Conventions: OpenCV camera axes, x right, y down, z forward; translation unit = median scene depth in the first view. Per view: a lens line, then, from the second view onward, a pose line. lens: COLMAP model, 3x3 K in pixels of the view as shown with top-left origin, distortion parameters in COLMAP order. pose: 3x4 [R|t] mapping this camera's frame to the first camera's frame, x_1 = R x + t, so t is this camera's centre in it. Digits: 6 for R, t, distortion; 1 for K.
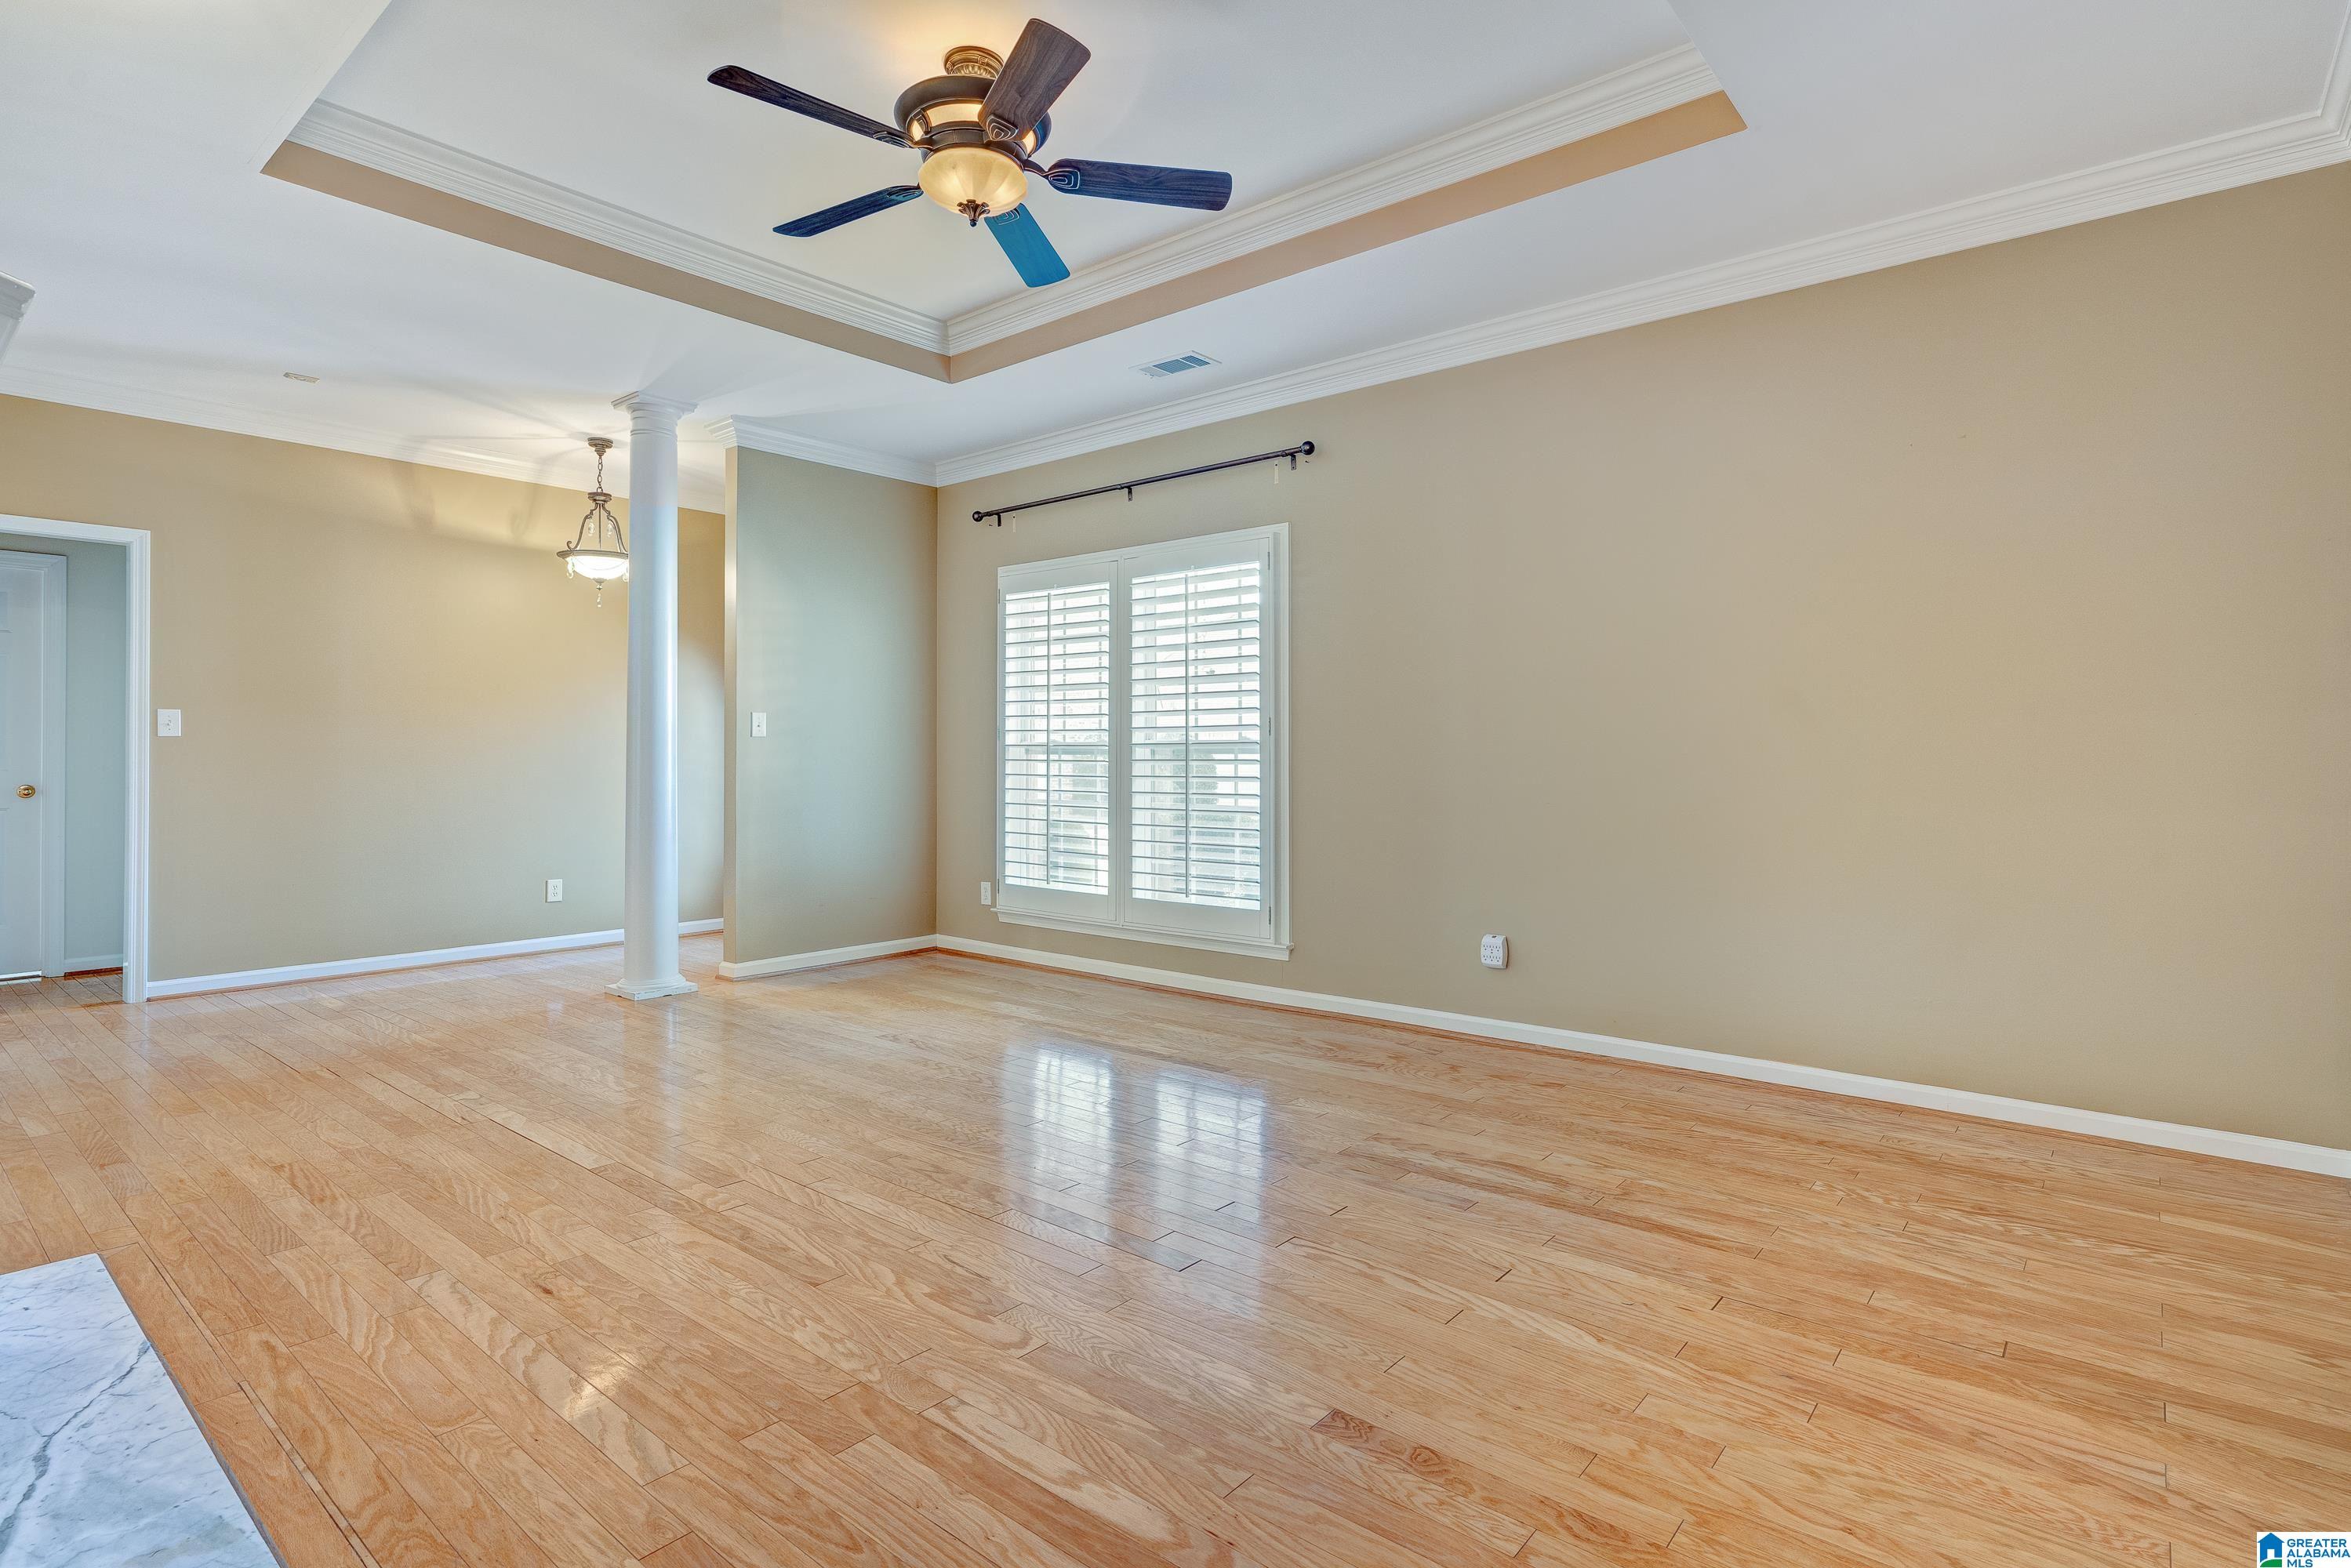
lens RADIAL K [[1145.4, 0, 1183.3], [0, 1145.4, 752.3], [0, 0, 1]] dist [-0.007865, 0.001105]
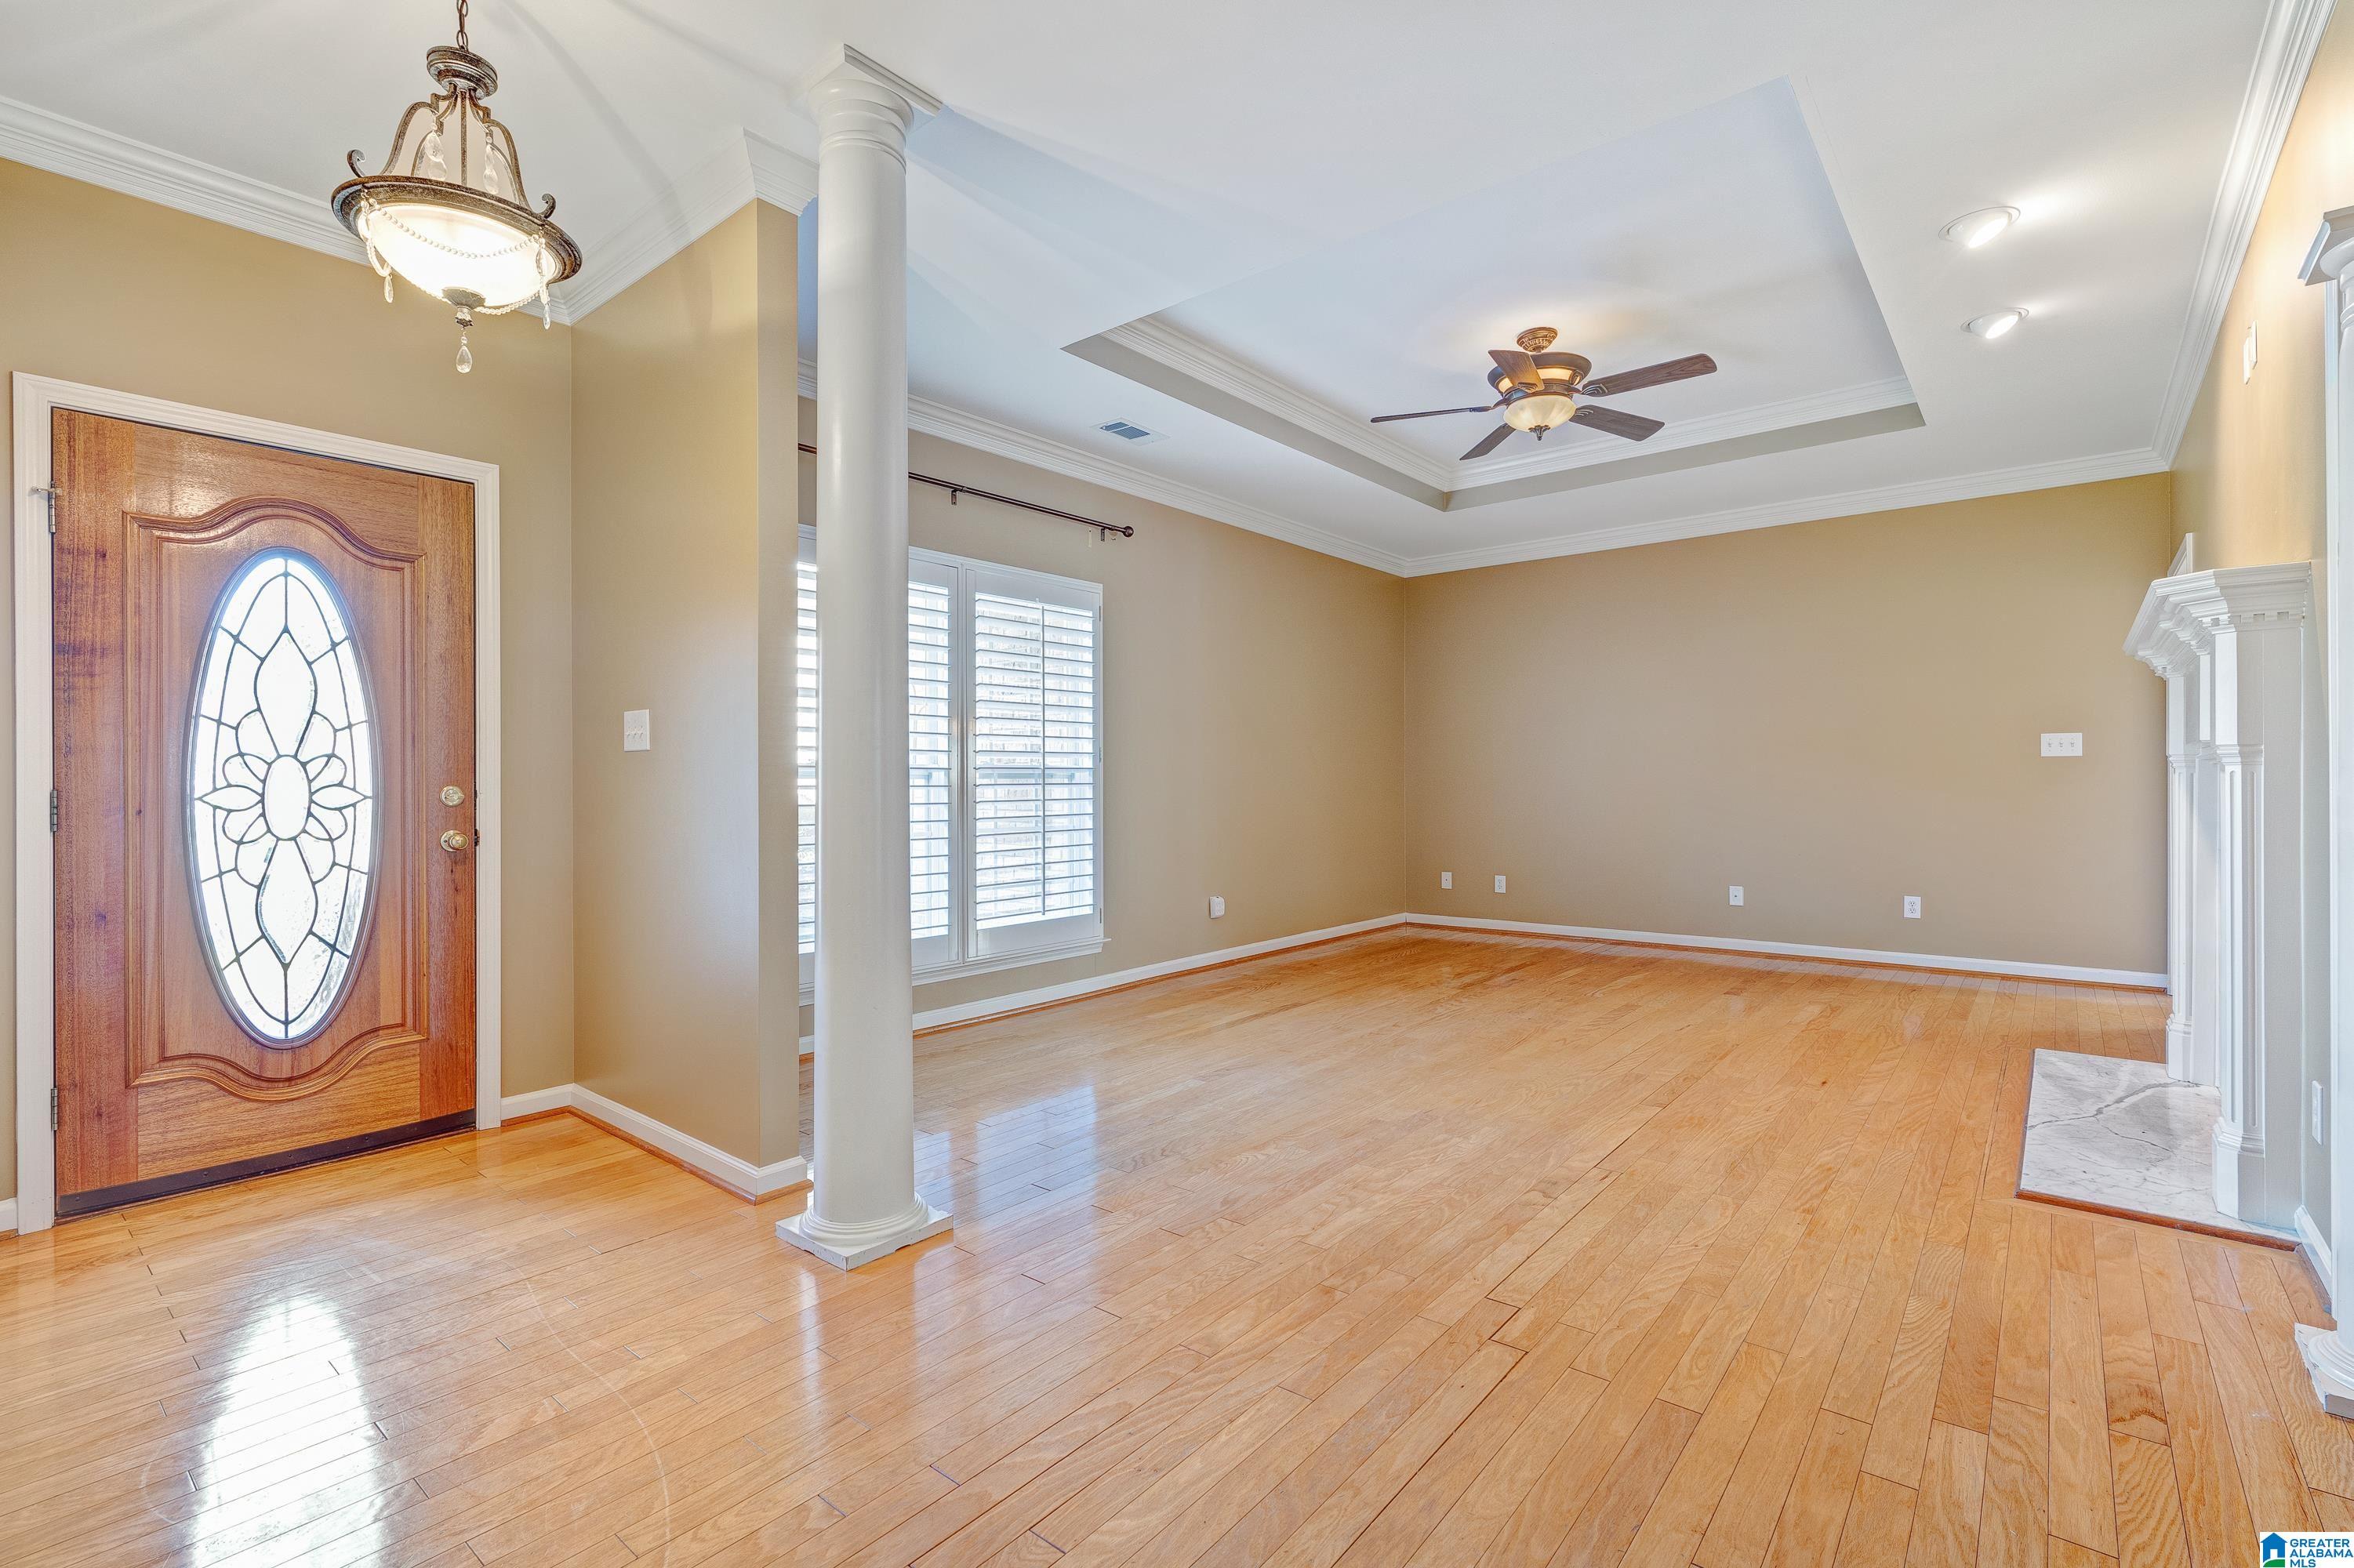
lens RADIAL K [[1080.7, 0, 1161.3], [0, 1080.7, 782.3], [0, 0, 1]] dist [0.002891, -0.000073]
pose [[0.002105, -0.002038, 0.999996, -1.020547], [-0.001004, 0.999997, 0.002040, 0.003071], [-0.999997, -0.001008, 0.002103, 0.925097]]
